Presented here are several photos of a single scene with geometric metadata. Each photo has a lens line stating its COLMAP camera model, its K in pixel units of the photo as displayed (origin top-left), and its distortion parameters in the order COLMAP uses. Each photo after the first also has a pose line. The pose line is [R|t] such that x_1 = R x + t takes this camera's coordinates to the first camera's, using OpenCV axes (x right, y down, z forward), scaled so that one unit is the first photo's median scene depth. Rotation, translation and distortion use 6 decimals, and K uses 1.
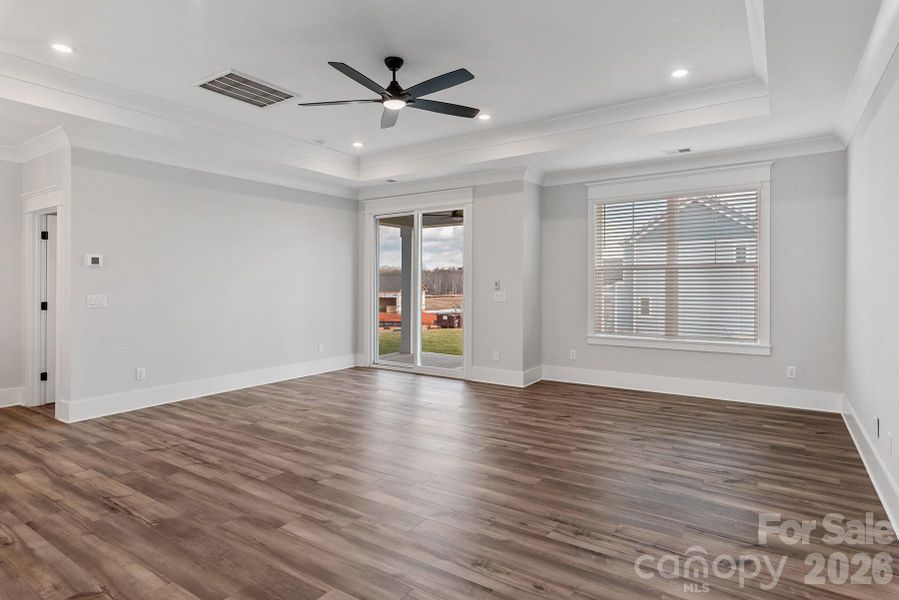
lens RADIAL K [[490.2, 0, 449.8], [0, 490.2, 294.9], [0, 0, 1]] dist [0.002228, 0.000916]
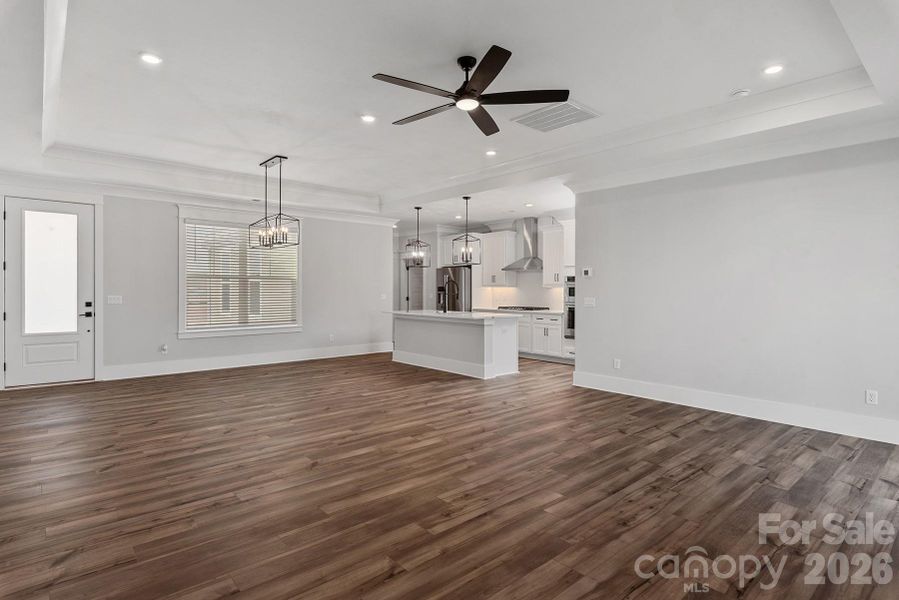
lens RADIAL K [[468.4, 0, 448.4], [0, 468.4, 296.8], [0, 0, 1]] dist [0.005264, -0.000968]
pose [[-0.264241, 0.012022, -0.964382, 0.886506], [-0.024507, 0.999516, 0.019175, -0.025995], [0.964145, 0.028701, -0.263818, 1.357831]]
